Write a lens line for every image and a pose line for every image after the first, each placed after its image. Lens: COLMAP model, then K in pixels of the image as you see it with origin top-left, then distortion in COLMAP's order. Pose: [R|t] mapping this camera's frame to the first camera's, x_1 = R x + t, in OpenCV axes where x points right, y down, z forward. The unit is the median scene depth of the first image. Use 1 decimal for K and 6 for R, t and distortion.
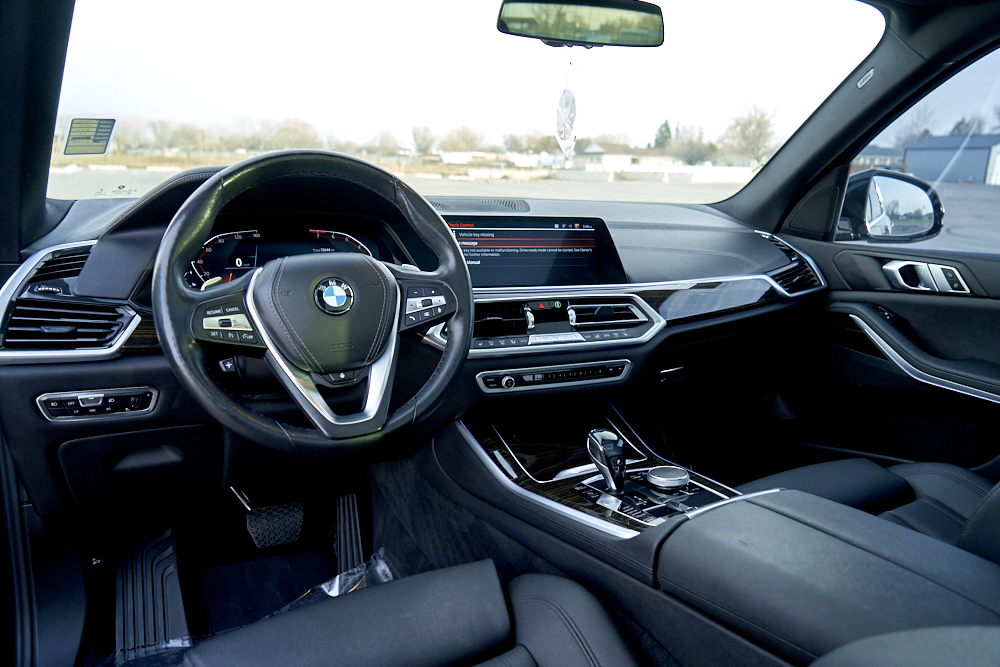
lens RADIAL K [[665.1, 0, 514.0], [0, 665.1, 334.1], [0, 0, 1]] dist [0.002154, -0.003544]
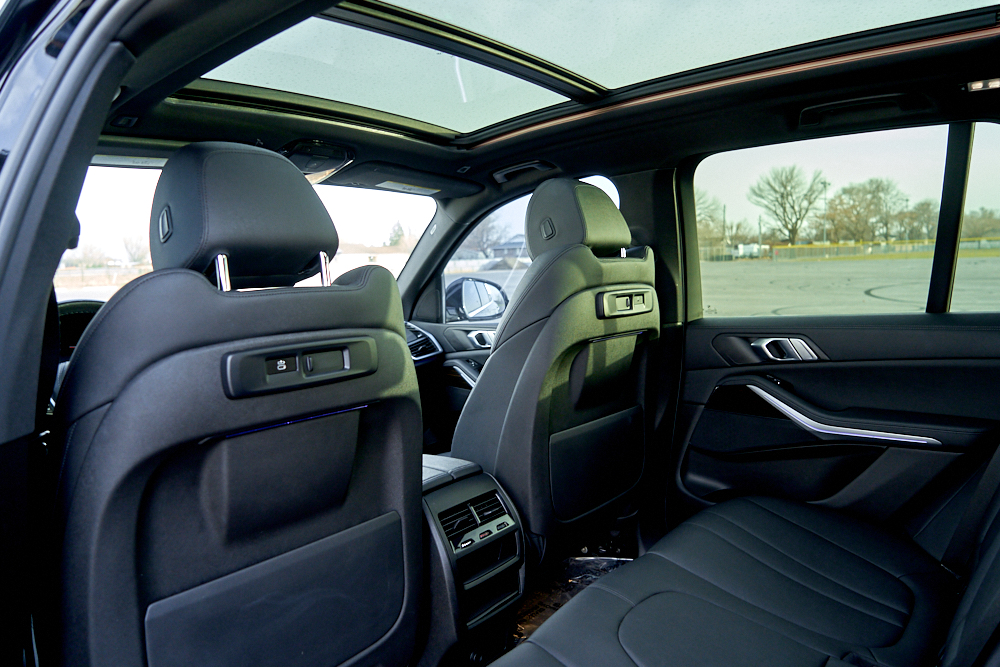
lens RADIAL K [[665.1, 0, 514.0], [0, 665.1, 334.1], [0, 0, 1]] dist [0.002154, -0.003544]
pose [[0.927043, -0.091722, 0.363563, 0.076941], [0.141828, 0.983356, -0.113558, 0.127641], [-0.347096, 0.156836, 0.924622, -0.733439]]
